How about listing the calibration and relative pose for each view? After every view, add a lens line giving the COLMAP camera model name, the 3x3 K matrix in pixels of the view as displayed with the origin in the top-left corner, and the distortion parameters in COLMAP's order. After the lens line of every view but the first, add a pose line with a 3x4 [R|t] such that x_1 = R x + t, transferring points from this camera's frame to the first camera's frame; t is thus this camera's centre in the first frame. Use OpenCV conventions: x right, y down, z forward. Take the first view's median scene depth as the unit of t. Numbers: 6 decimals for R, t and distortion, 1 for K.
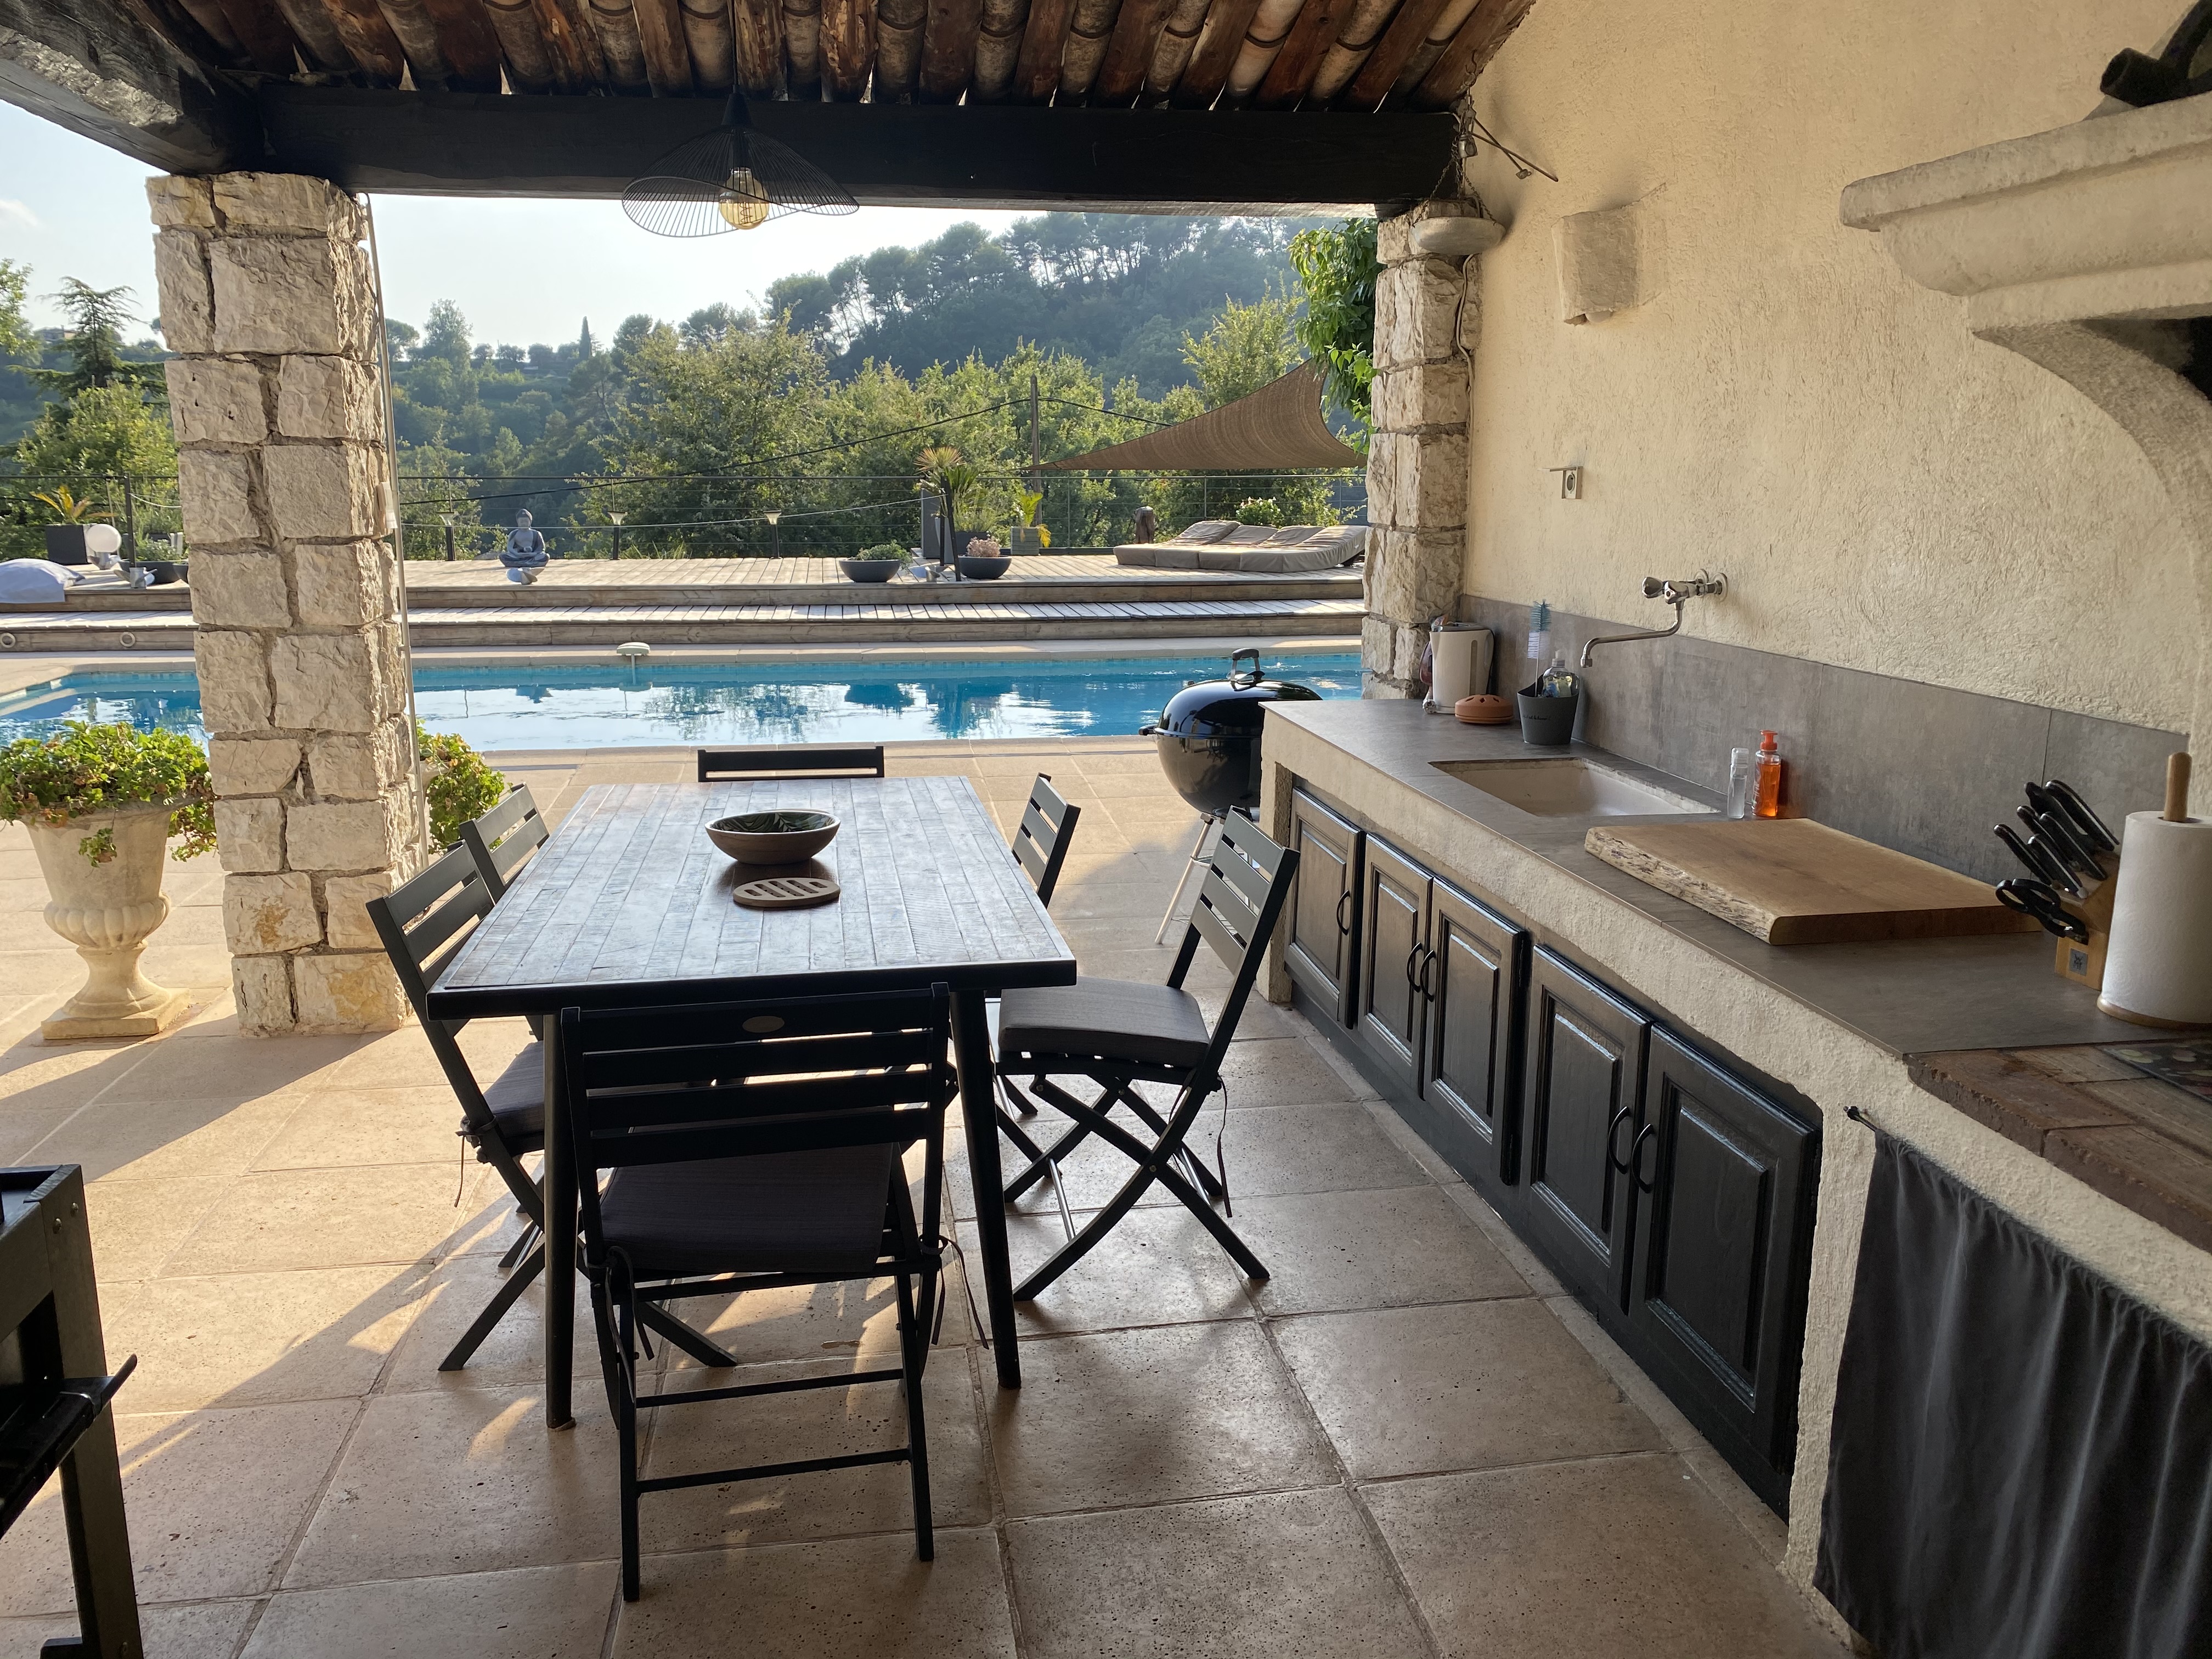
lens RADIAL K [[1651.7, 0, 1106.2], [0, 1651.7, 822.0], [0, 0, 1]] dist [0.008592, -0.001805]
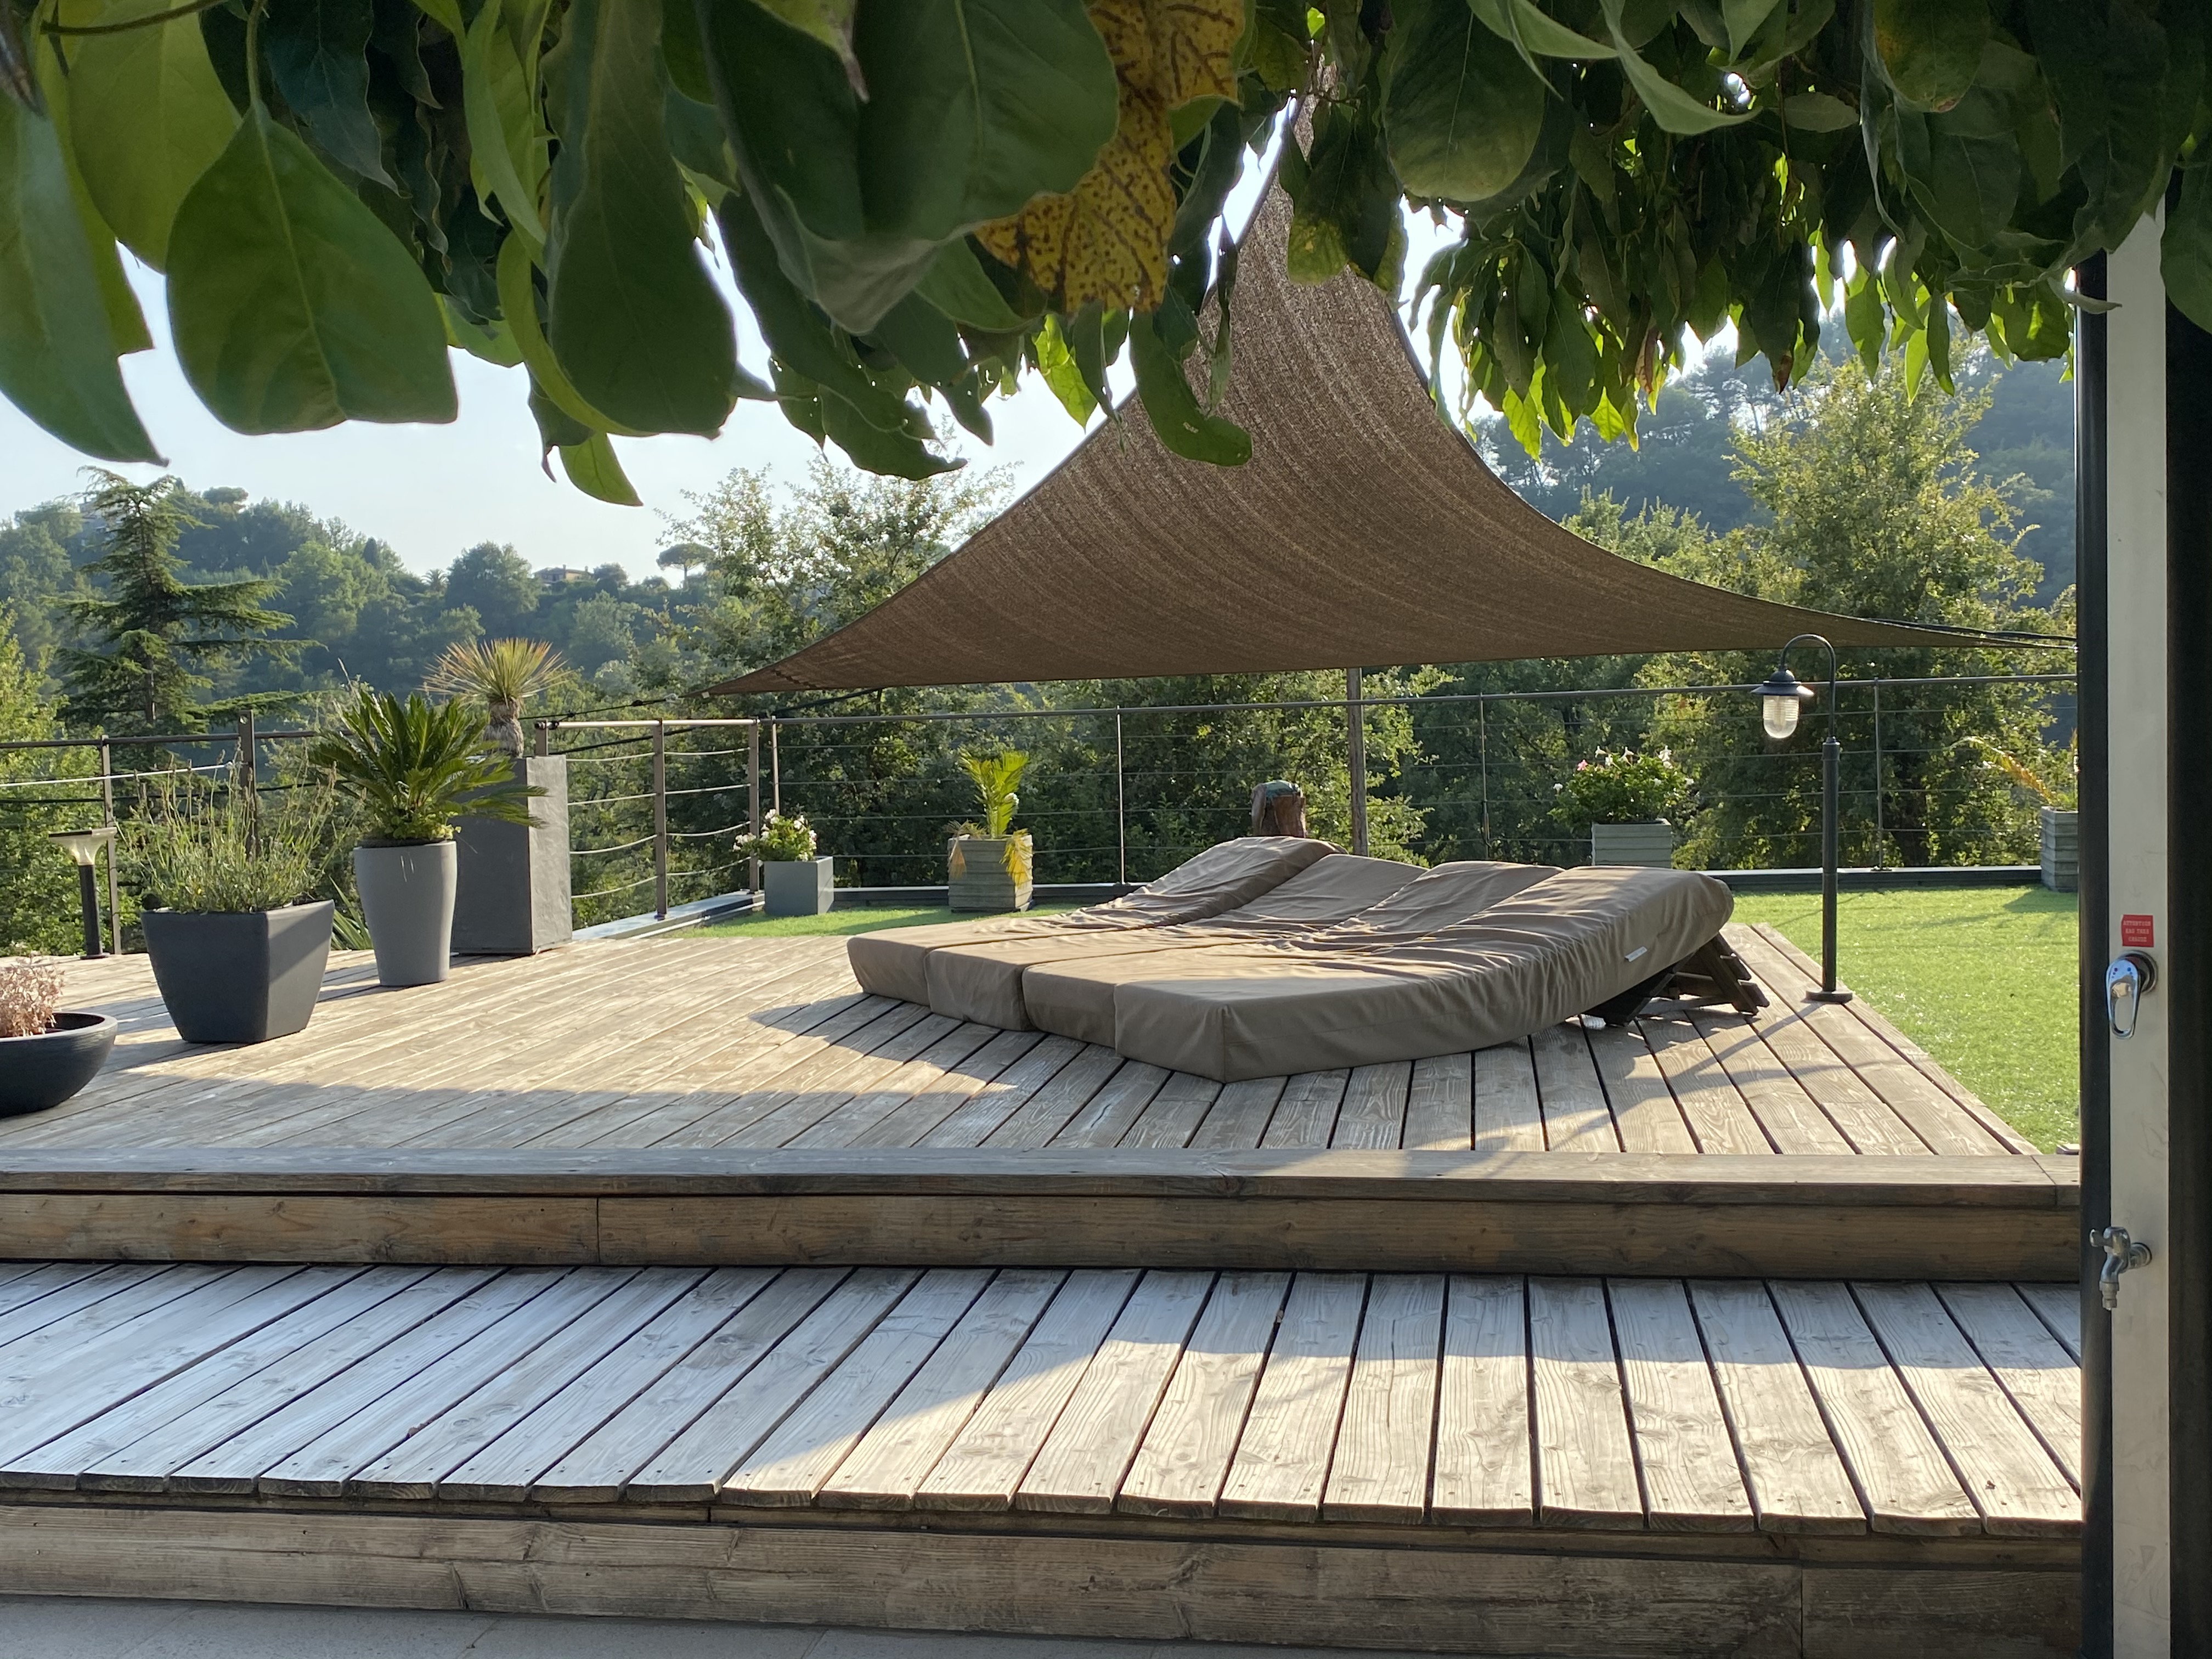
lens RADIAL K [[2277.8, 0, 1092.4], [0, 2277.8, 813.7], [0, 0, 1]] dist [0.051024, 0.000000]
pose [[0.948050, -0.015759, -0.317729, 0.168887], [-0.035258, 0.987413, -0.154180, -0.120550], [0.316160, 0.157373, 0.935562, 0.597178]]
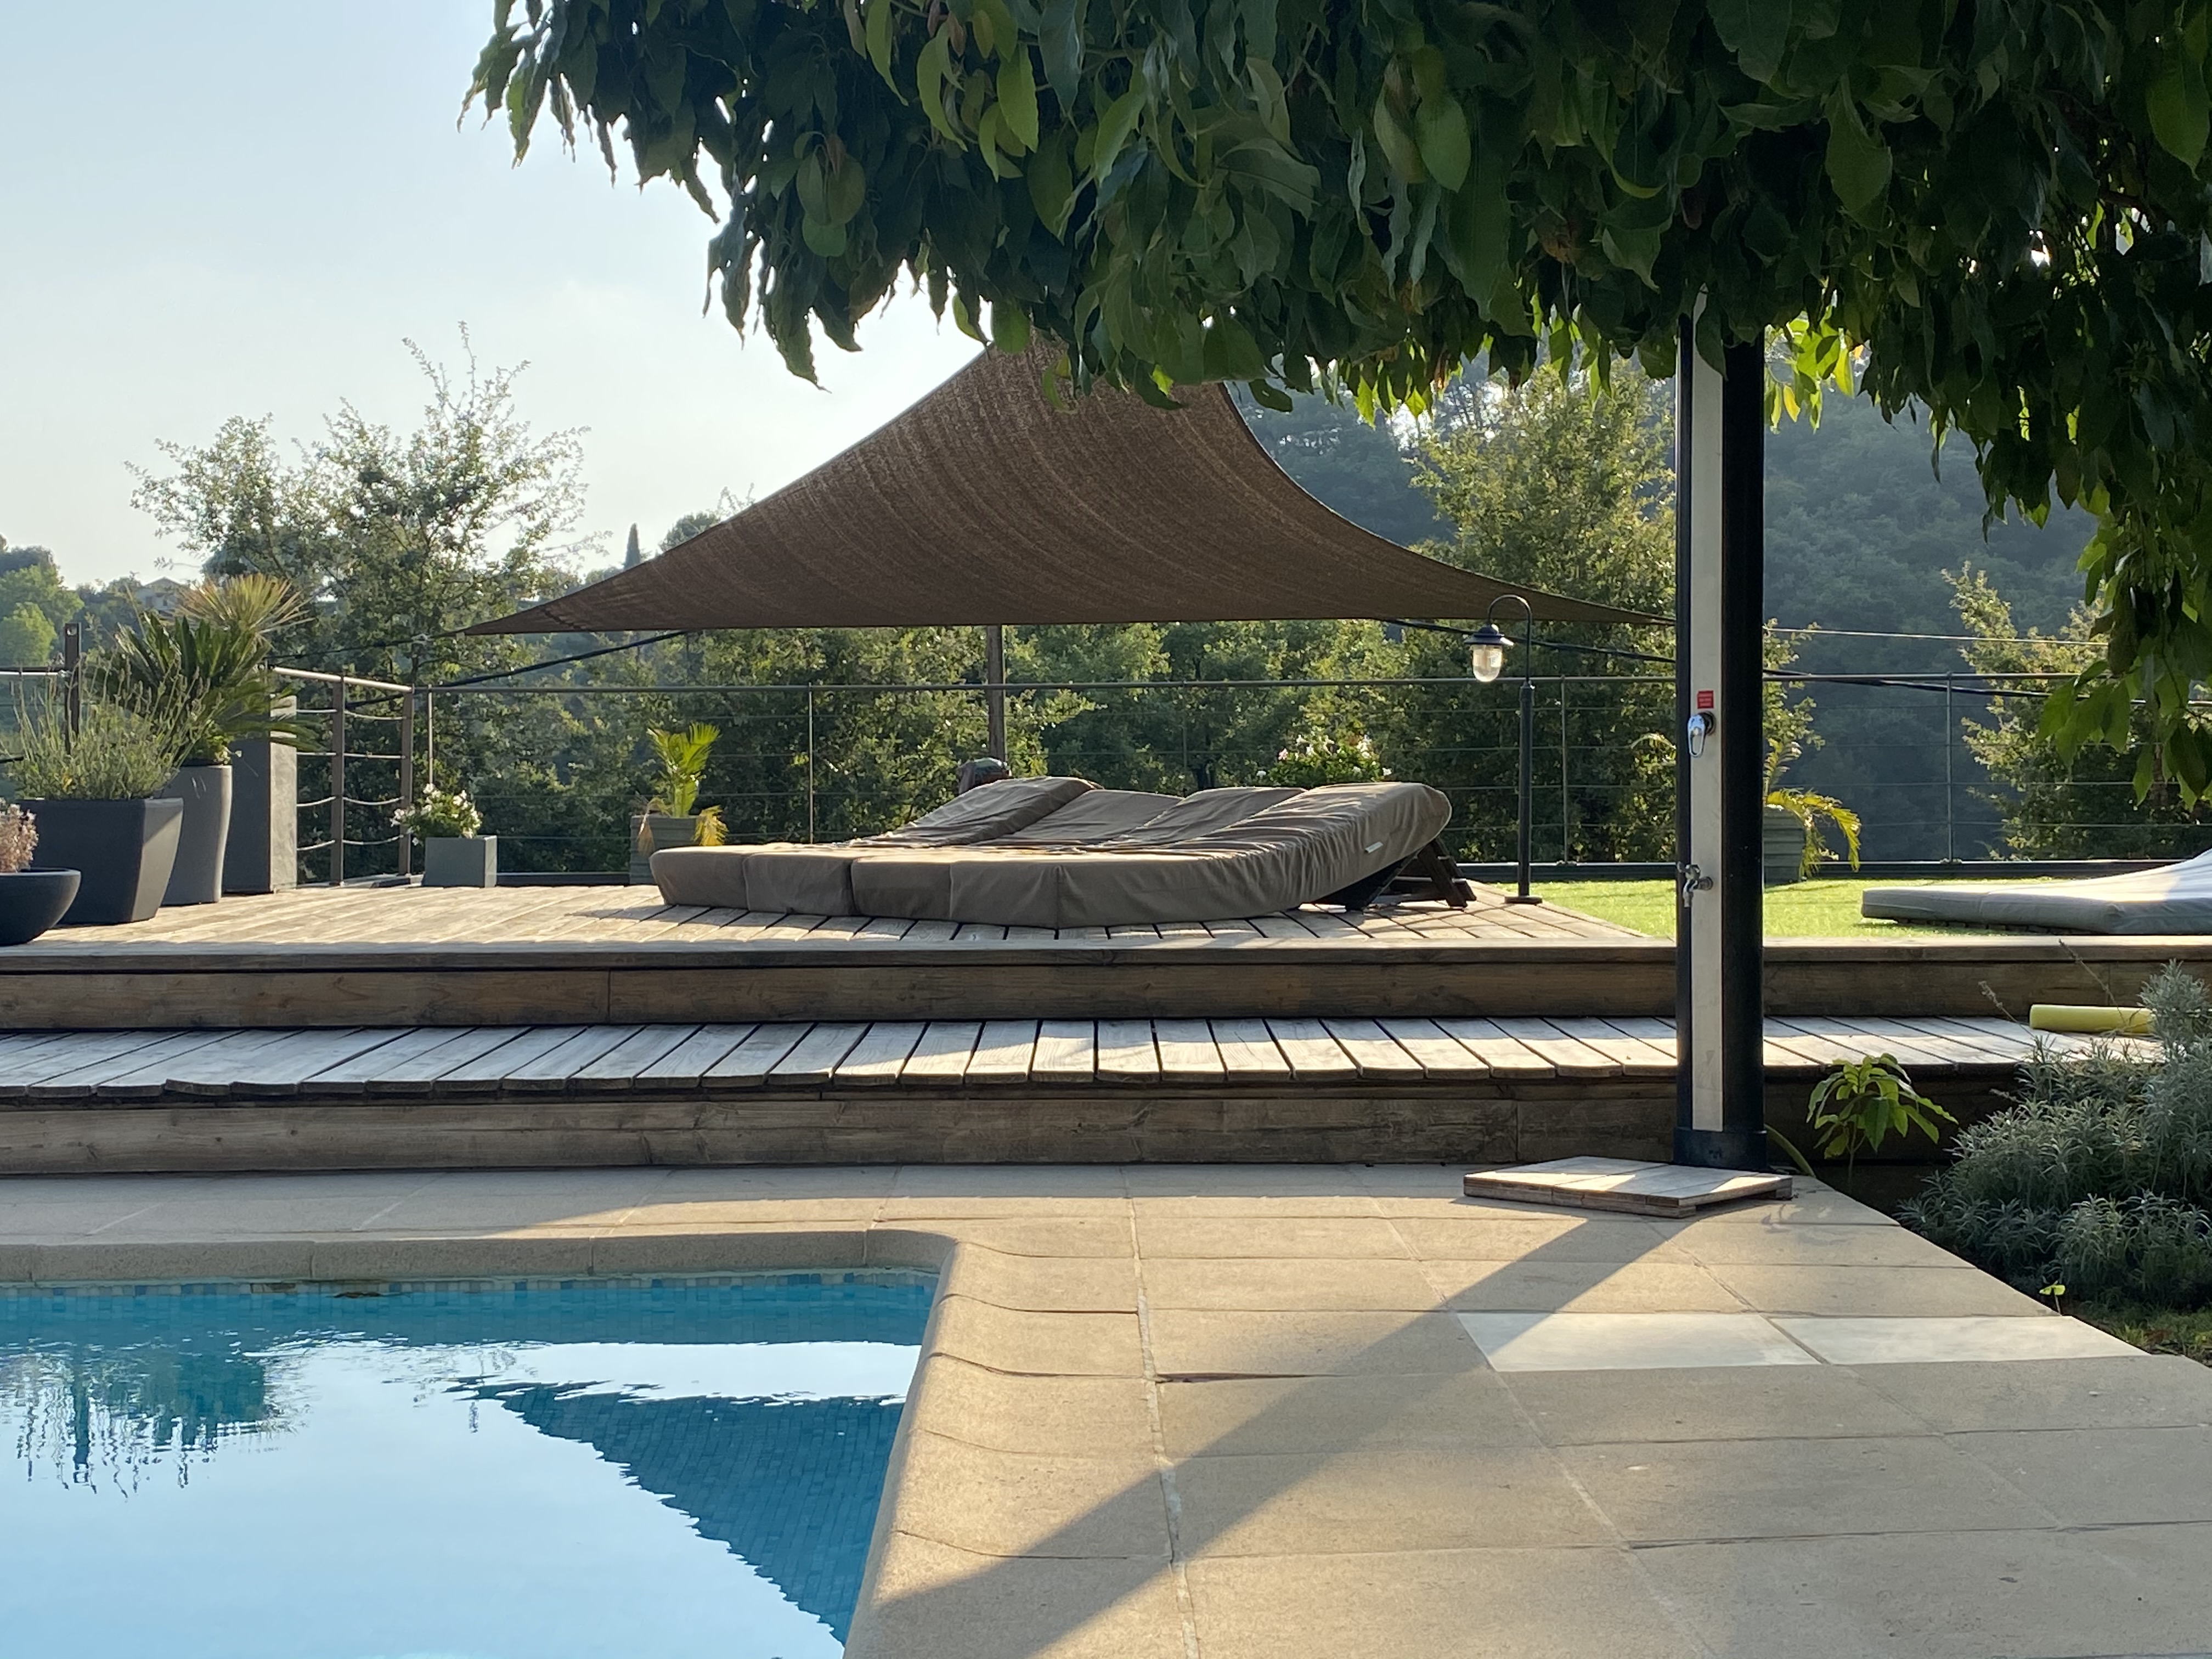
lens RADIAL K [[3068.8, 0, 1115.8], [0, 3068.8, 820.1], [0, 0, 1]] dist [0.188669, 0.000000]
pose [[0.990539, -0.006648, -0.137068, 0.167129], [-0.020182, 0.980909, -0.193418, -0.056740], [0.135737, 0.194354, 0.971495, 0.413396]]
